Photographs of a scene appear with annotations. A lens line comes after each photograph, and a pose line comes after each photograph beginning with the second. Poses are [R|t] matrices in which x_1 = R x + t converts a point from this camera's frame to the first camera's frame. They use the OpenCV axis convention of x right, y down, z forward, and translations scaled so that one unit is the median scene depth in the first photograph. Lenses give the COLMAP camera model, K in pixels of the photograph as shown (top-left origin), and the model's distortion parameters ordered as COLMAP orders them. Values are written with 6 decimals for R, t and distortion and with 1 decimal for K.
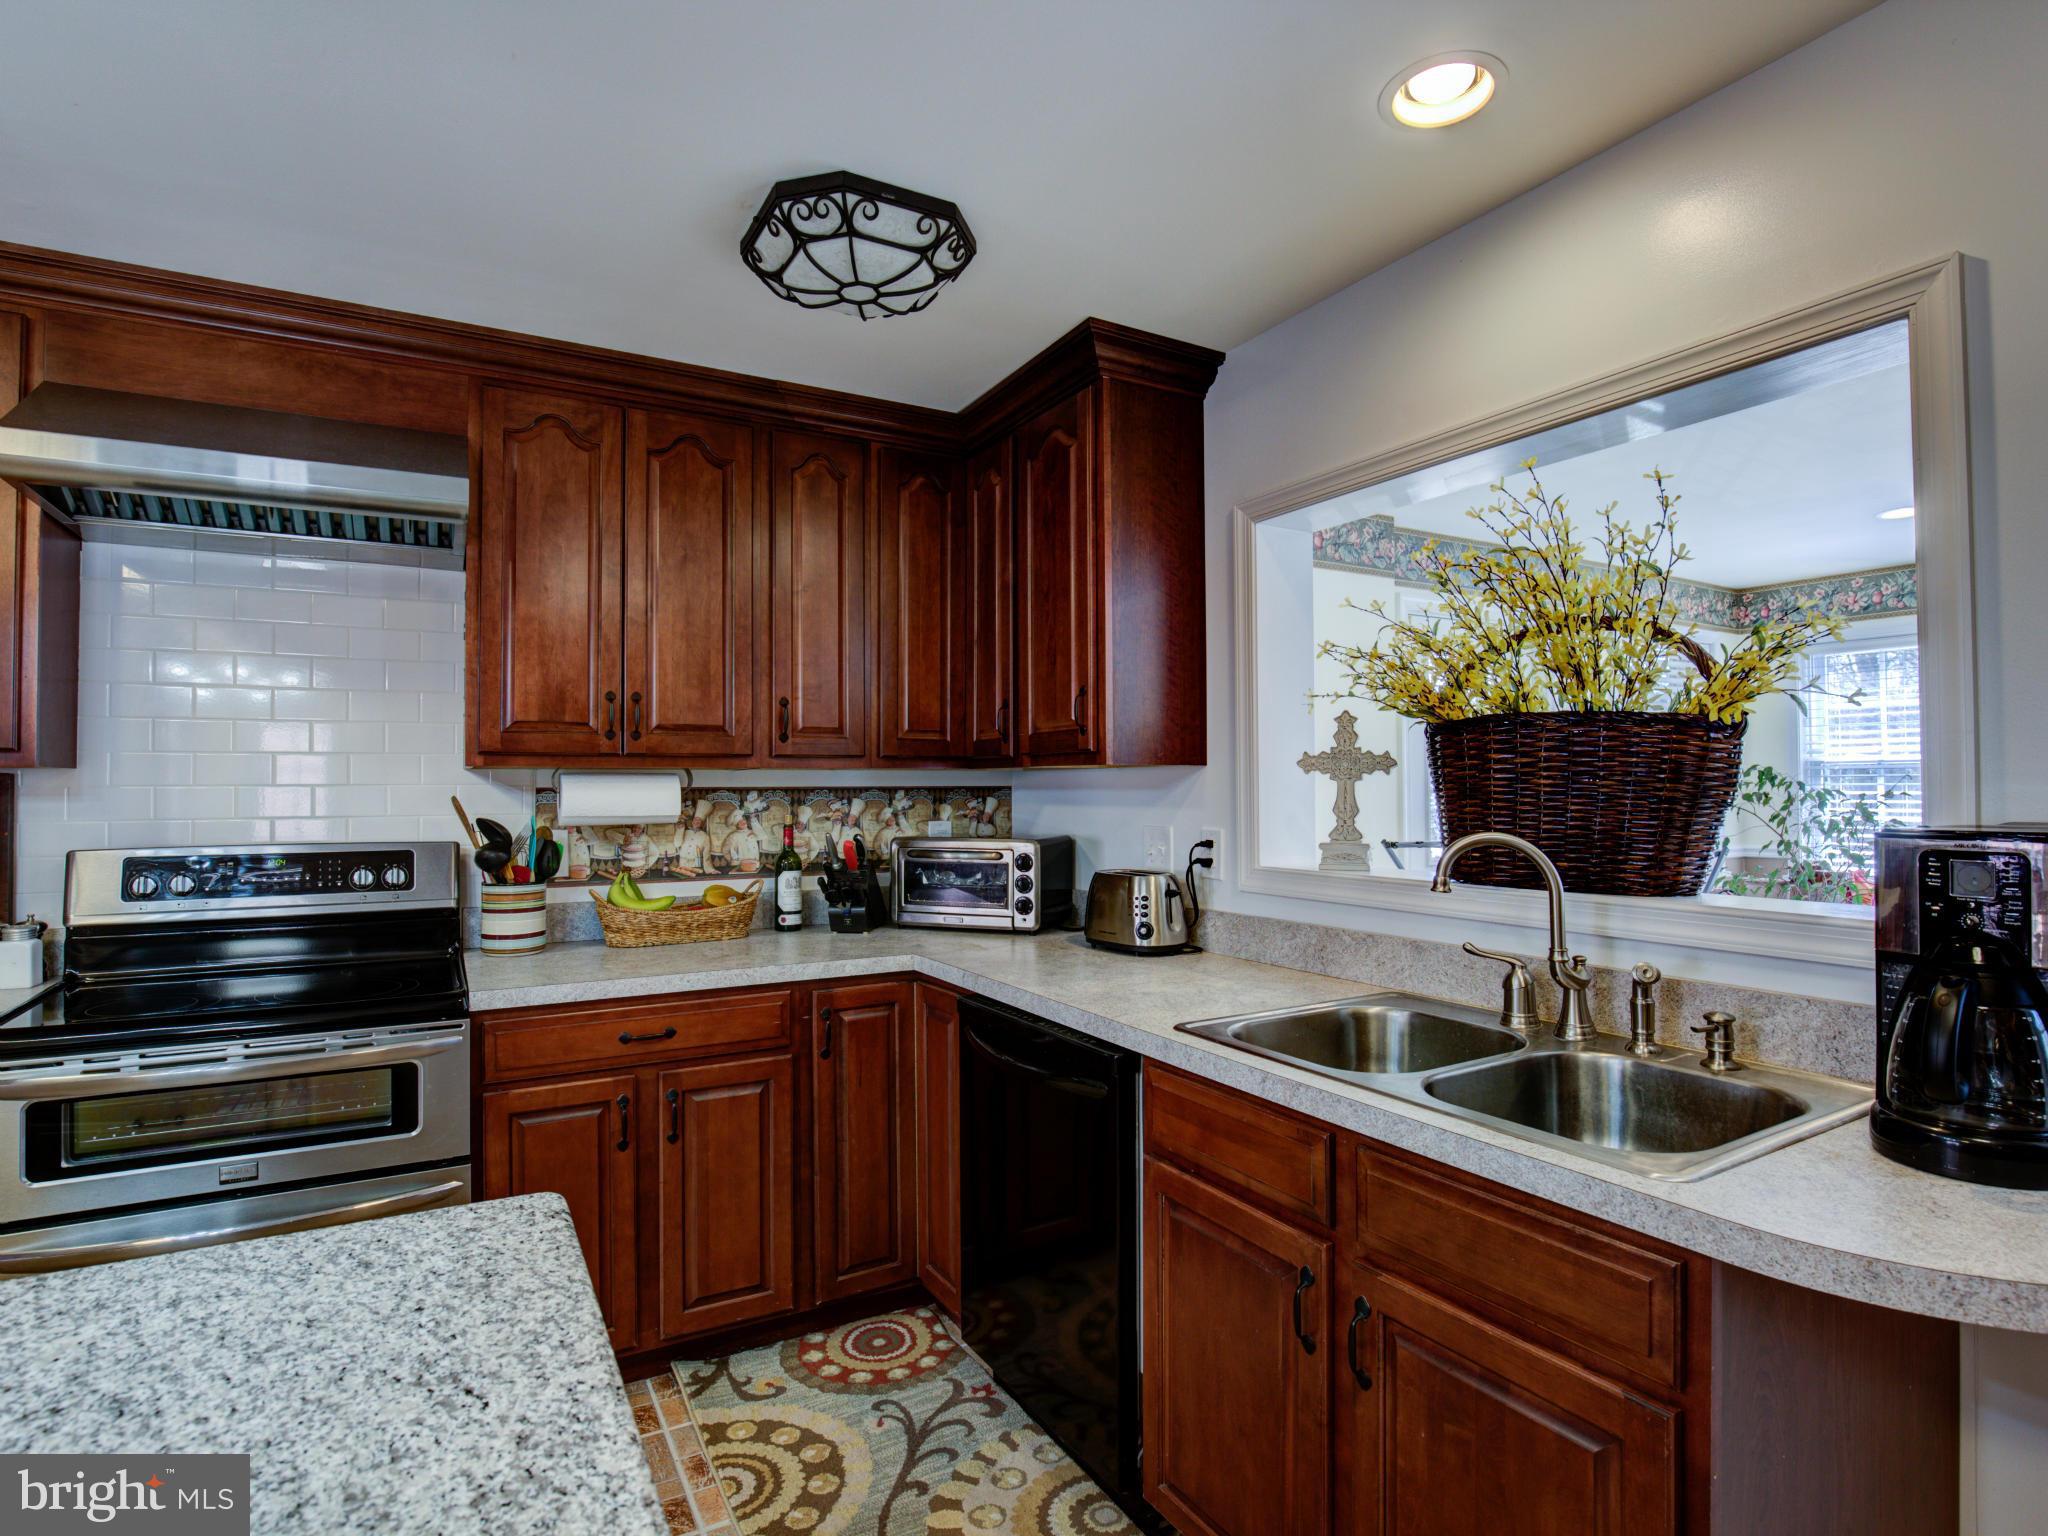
lens RADIAL K [[1065.3, 0, 987.7], [0, 1065.3, 765.6], [0, 0, 1]] dist [-0.034891, 0.004938]
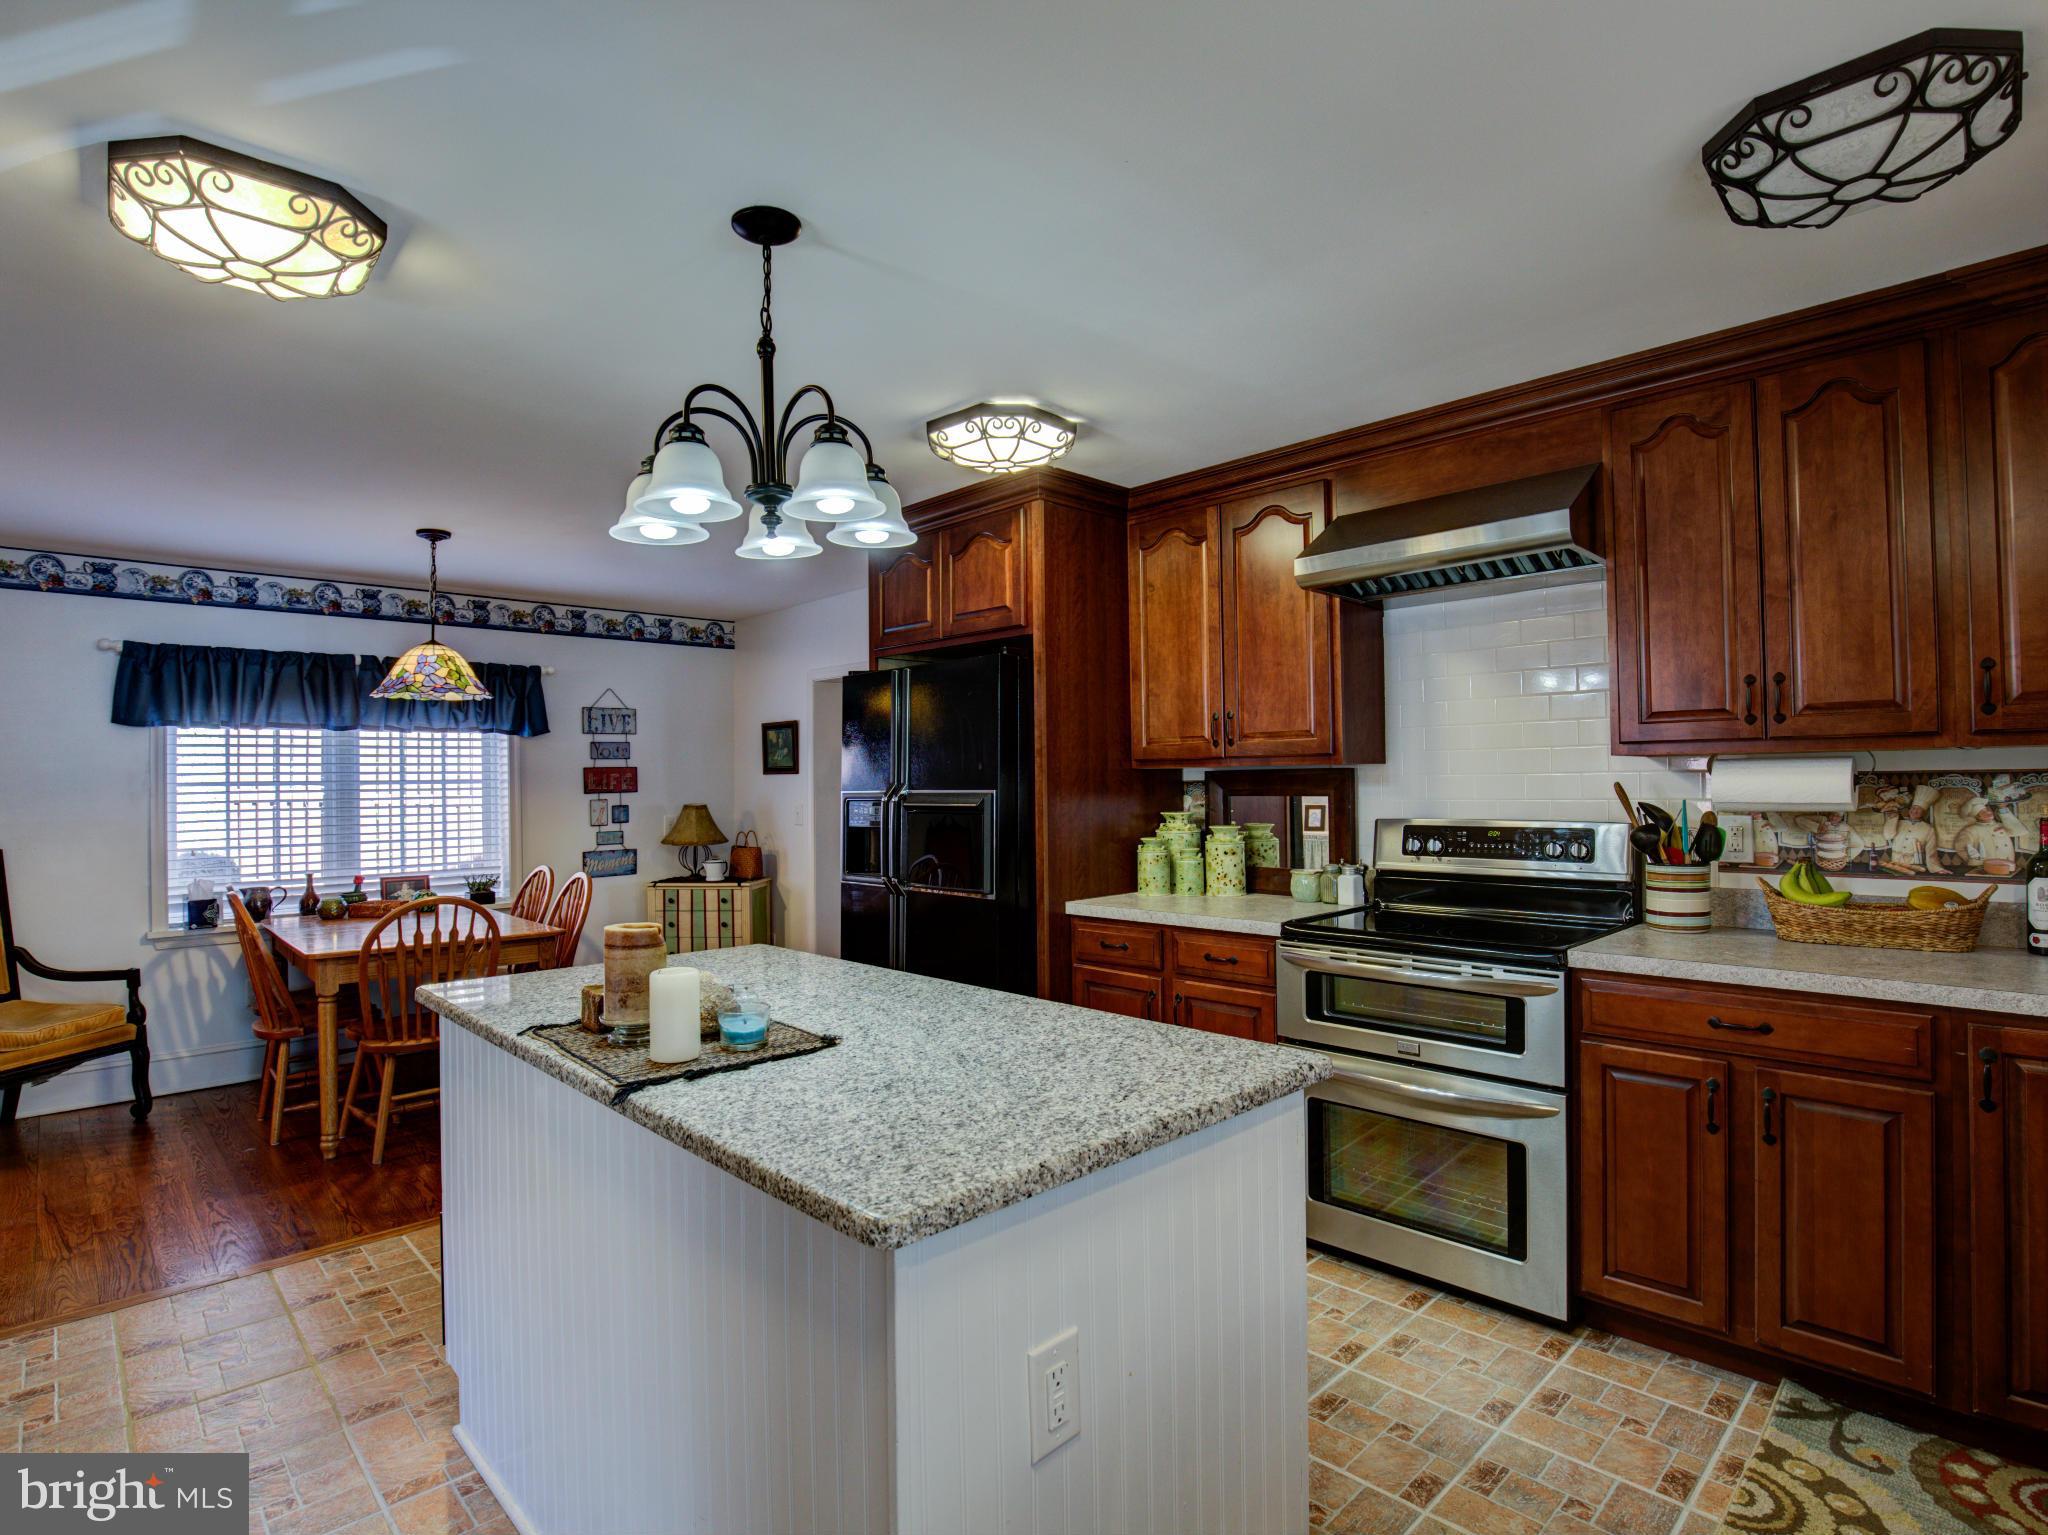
lens RADIAL K [[1065.3, 0, 1029.0], [0, 1065.3, 761.5], [0, 0, 1]] dist [-0.034891, 0.004938]
pose [[0.248549, -0.016165, -0.968484, 0.429397], [0.032042, 0.999451, -0.008459, -0.003355], [0.968089, -0.028930, 0.248930, 0.117405]]
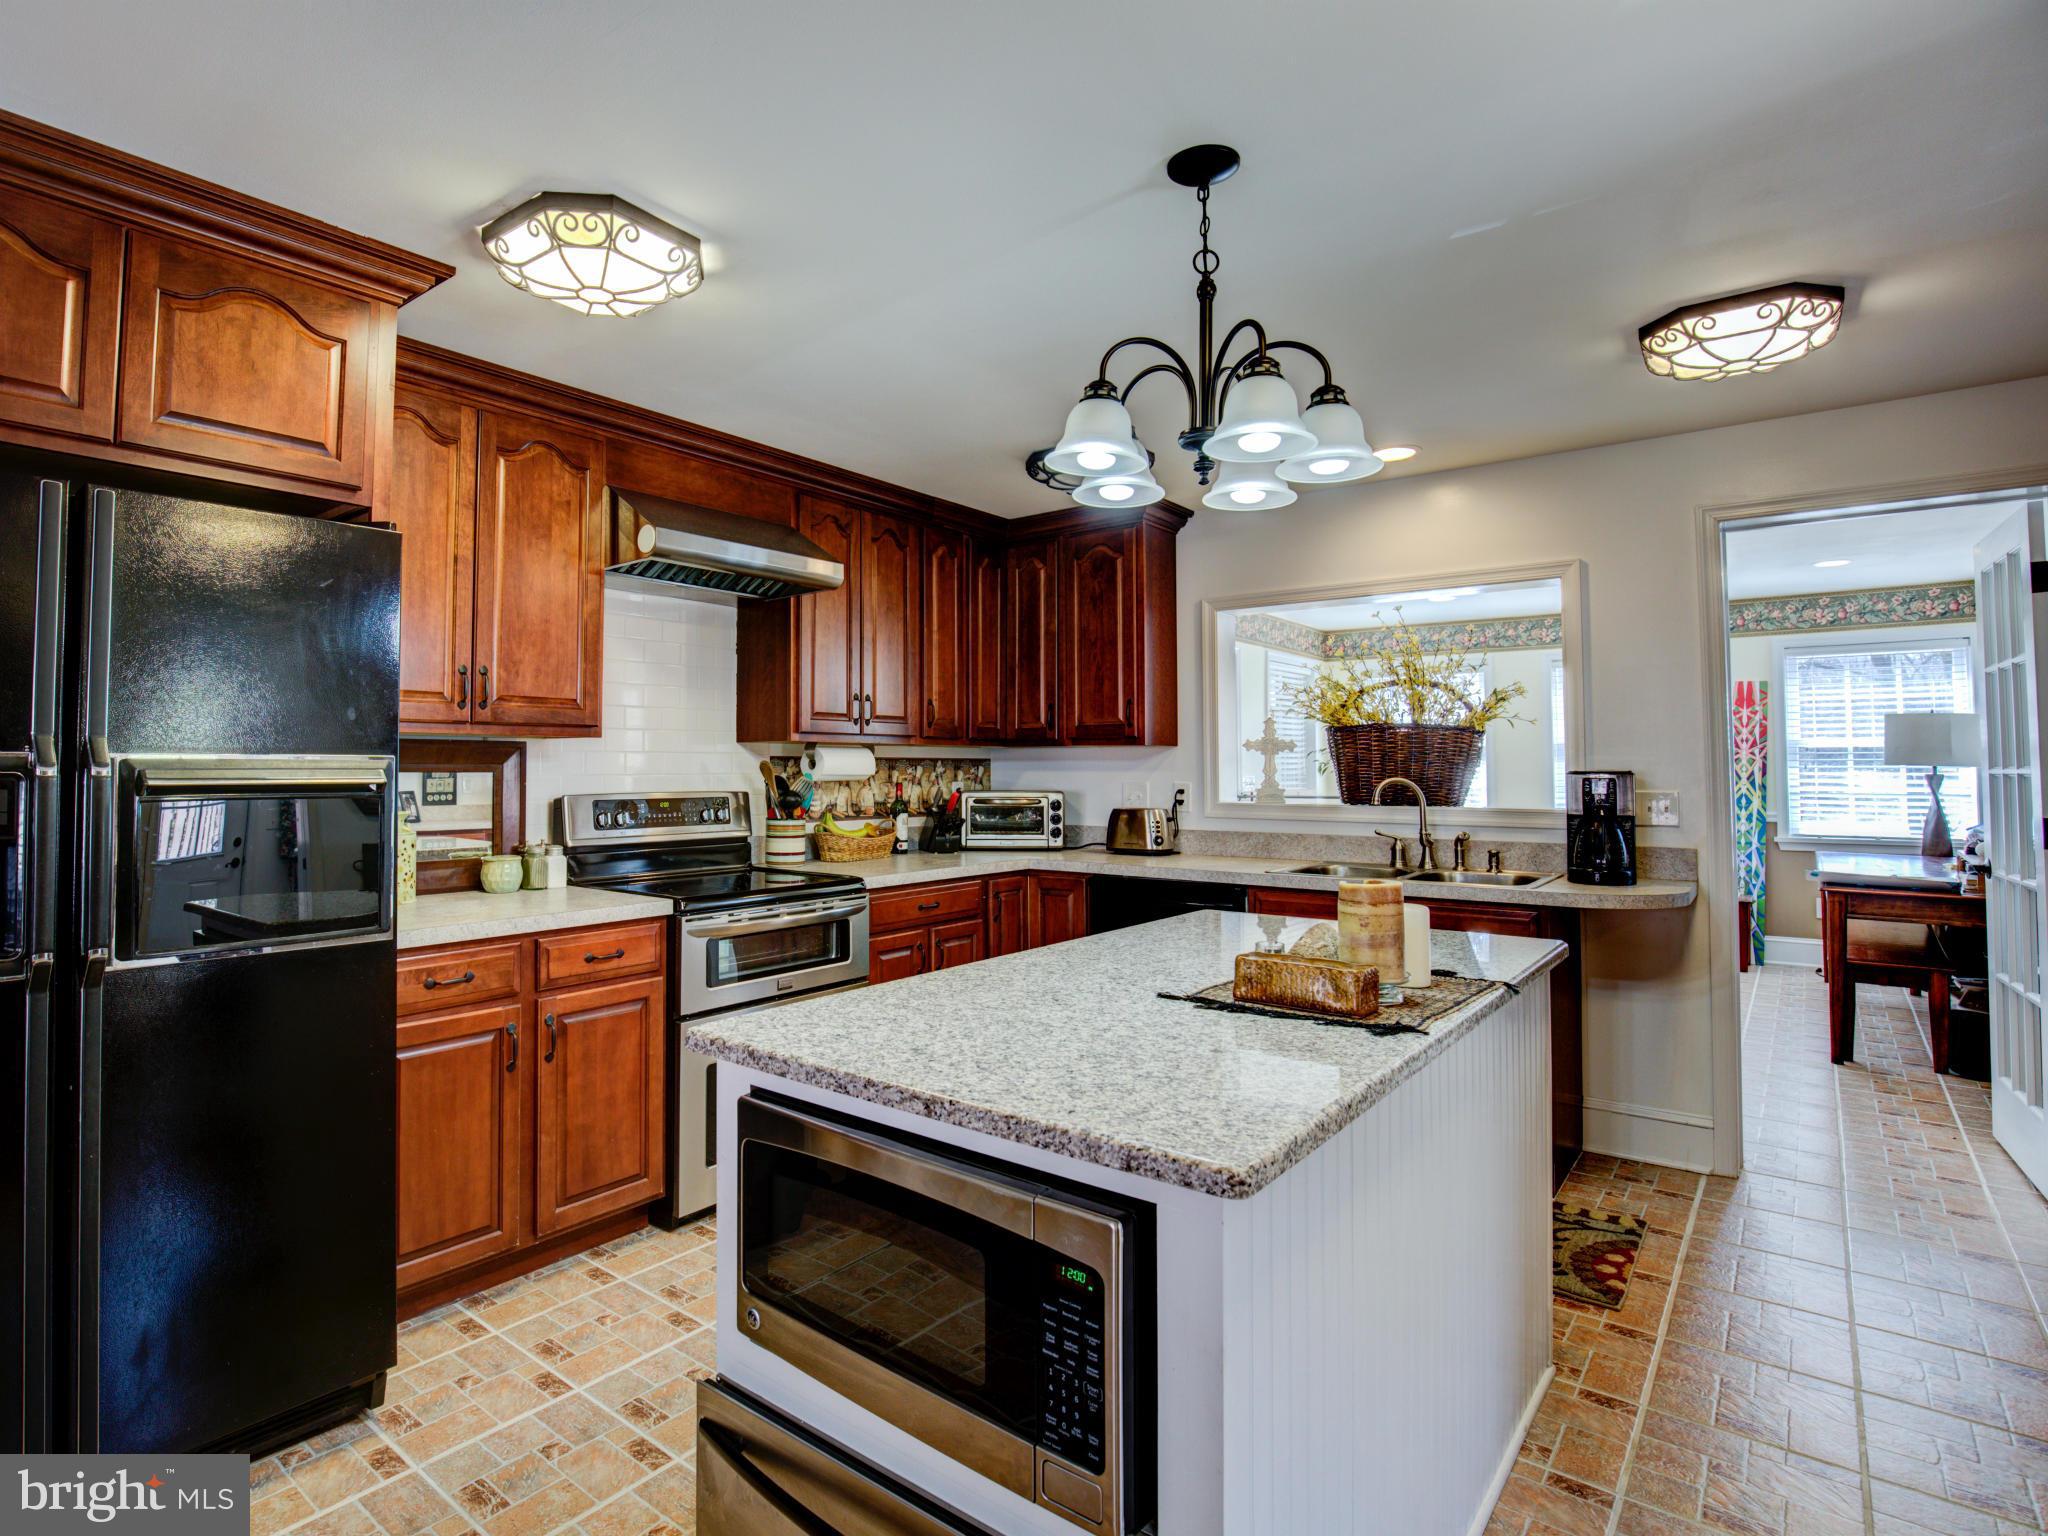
lens RADIAL K [[1065.3, 0, 909.0], [0, 1065.3, 722.8], [0, 0, 1]] dist [-0.034891, 0.004938]
pose [[0.941635, 0.019804, 0.336051, -0.830910], [-0.012350, 0.999628, -0.024305, 0.009578], [-0.336408, 0.018737, 0.941530, -0.505140]]
